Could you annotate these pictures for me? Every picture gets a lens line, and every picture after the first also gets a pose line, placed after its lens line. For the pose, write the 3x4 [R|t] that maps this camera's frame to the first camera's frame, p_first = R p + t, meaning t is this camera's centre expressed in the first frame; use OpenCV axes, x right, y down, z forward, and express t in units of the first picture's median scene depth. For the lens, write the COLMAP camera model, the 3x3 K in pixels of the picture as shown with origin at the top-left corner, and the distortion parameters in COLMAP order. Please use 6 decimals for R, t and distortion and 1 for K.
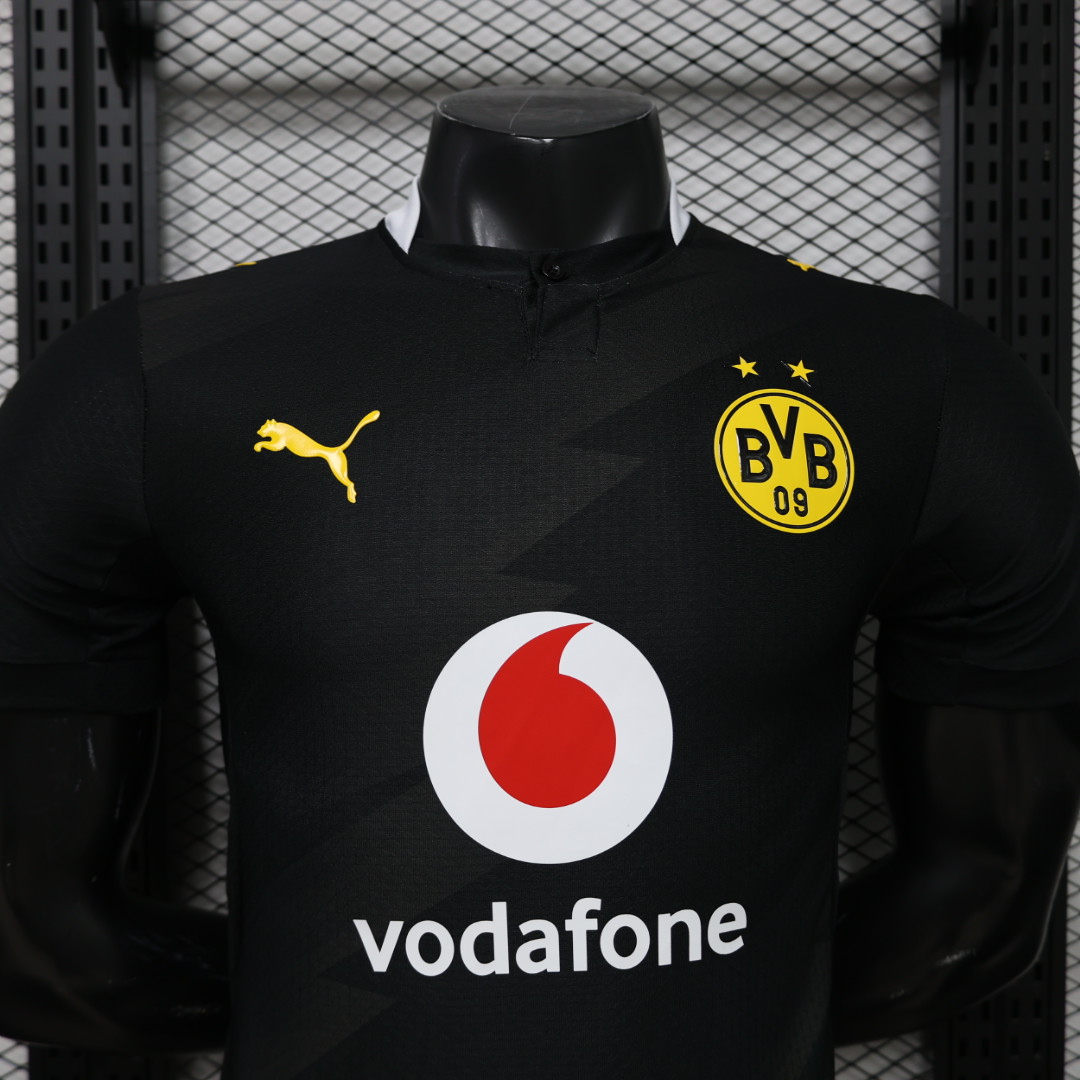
lens RADIAL K [[1083.9, 0, 540.0], [0, 1083.9, 540.0], [0, 0, 1]] dist [-0.019544, -0.000079]
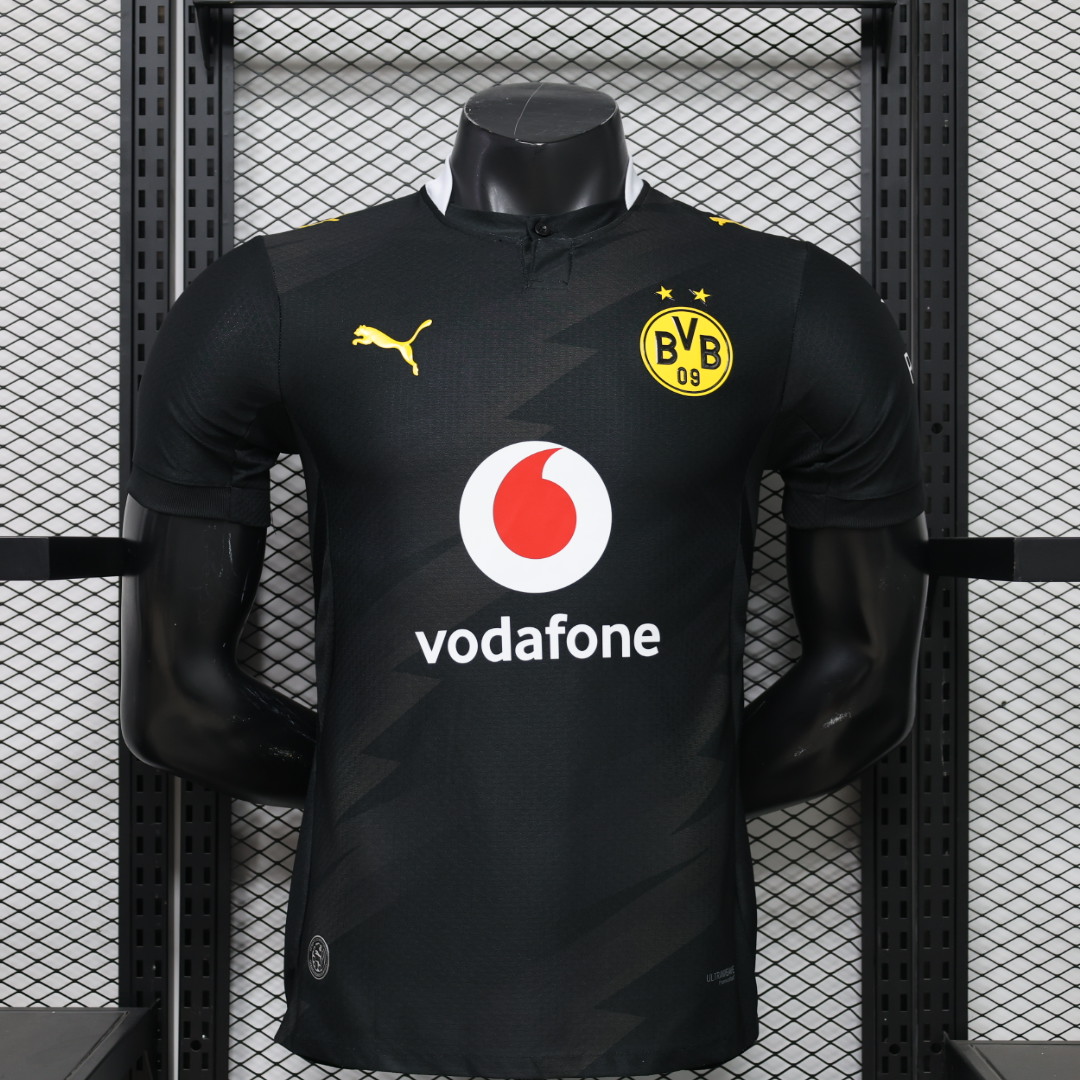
lens RADIAL K [[2011.4, 0, 591.4], [0, 2011.4, 539.3], [0, 0, 1]] dist [-0.029414, -0.012887]
pose [[0.999993, 0.002234, 0.003137, 0.078058], [-0.002134, 0.999507, -0.031331, 0.293204], [-0.003205, 0.031324, 0.999504, -1.930443]]
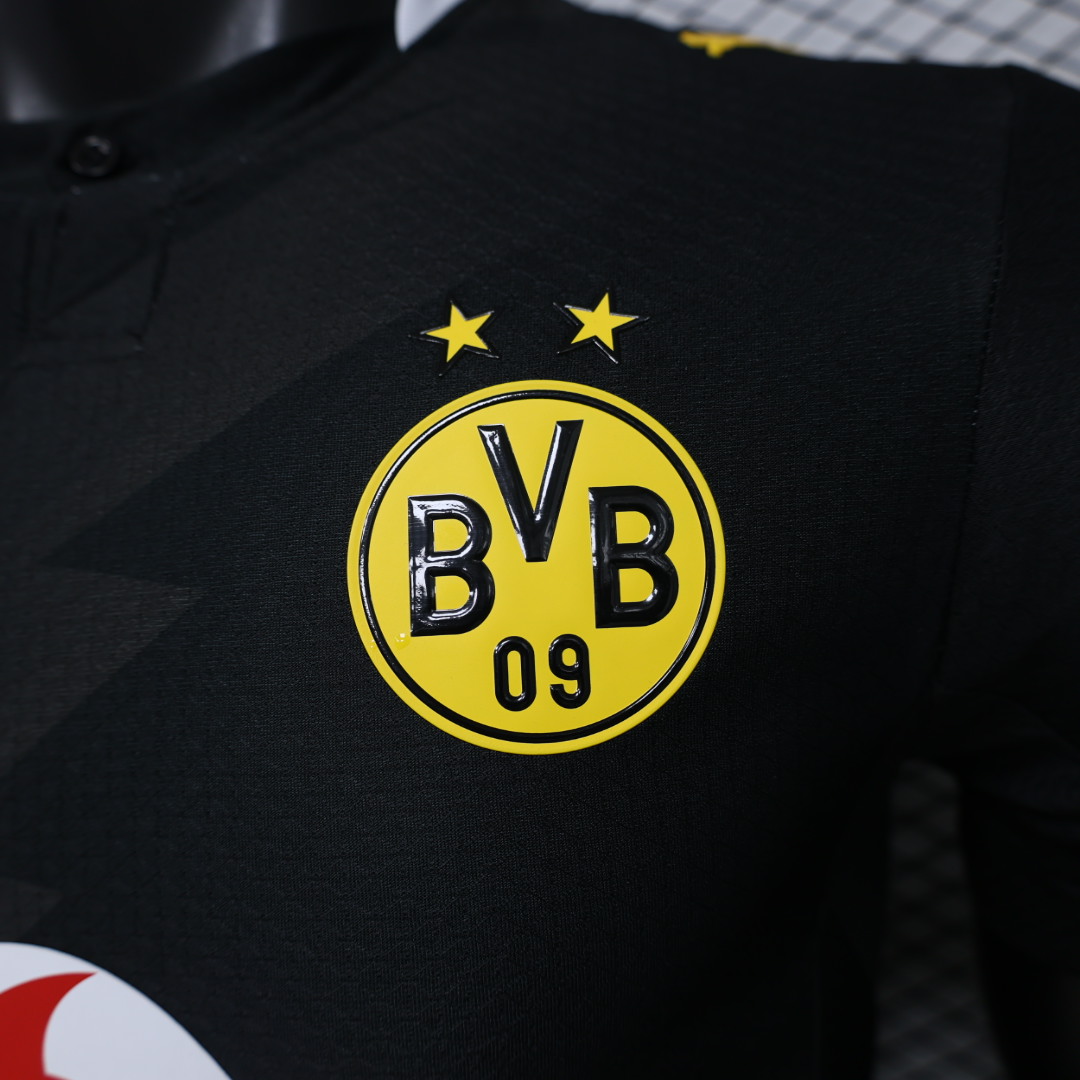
lens RADIAL K [[1083.9, 0, 540.0], [0, 1083.9, 540.0], [0, 0, 1]] dist [-0.019544, -0.000079]
pose [[0.959141, -0.051261, -0.278246, 0.340960], [0.093128, 0.985847, 0.139402, -0.139102], [0.267162, -0.159619, 0.950340, 0.610923]]
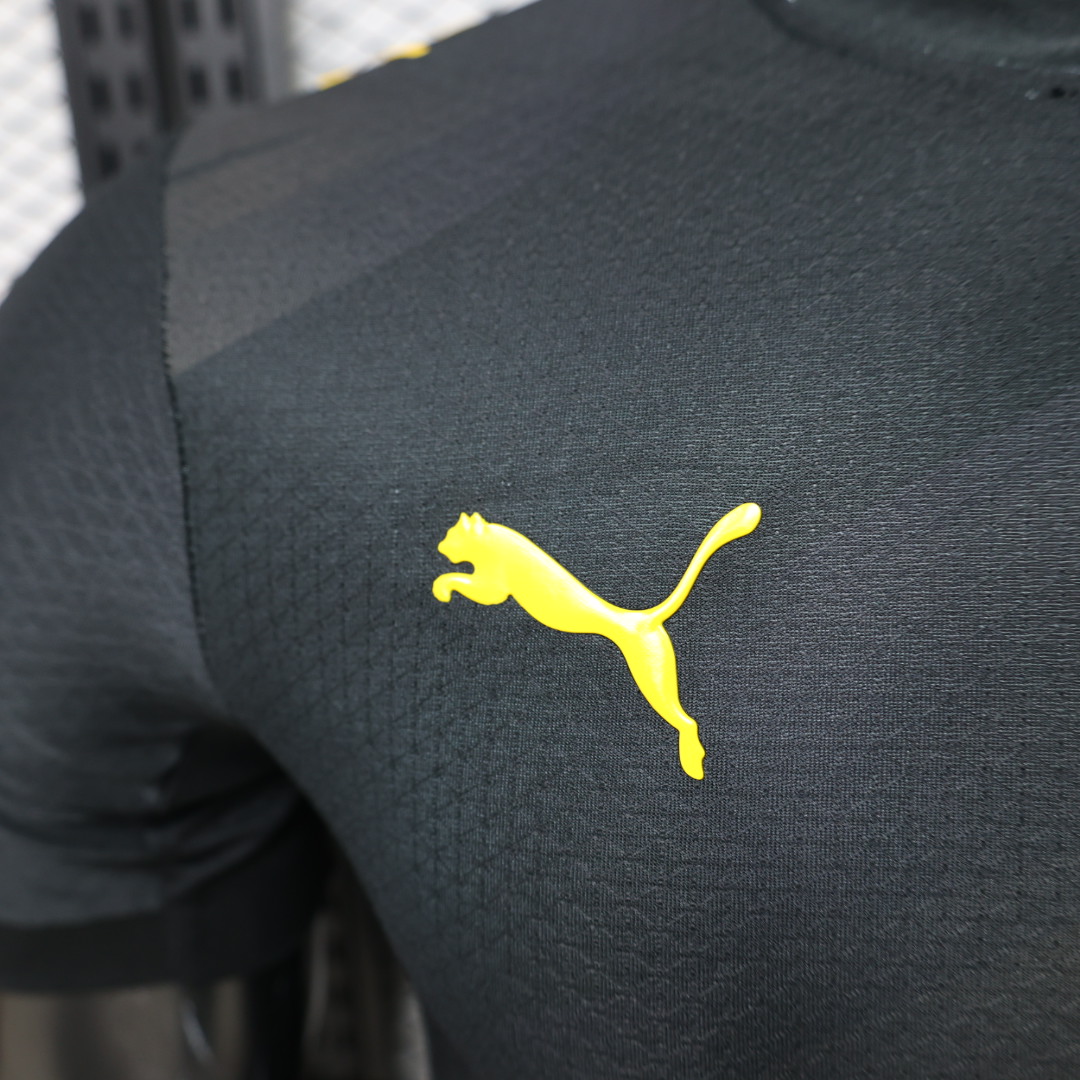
lens RADIAL K [[1083.9, 0, 540.0], [0, 1083.9, 540.0], [0, 0, 1]] dist [-0.019544, -0.000079]
pose [[0.976212, 0.013456, -0.216399, -0.139881], [0.041333, 0.968219, 0.246666, -0.196635], [0.212840, -0.249742, 0.944631, 0.634876]]
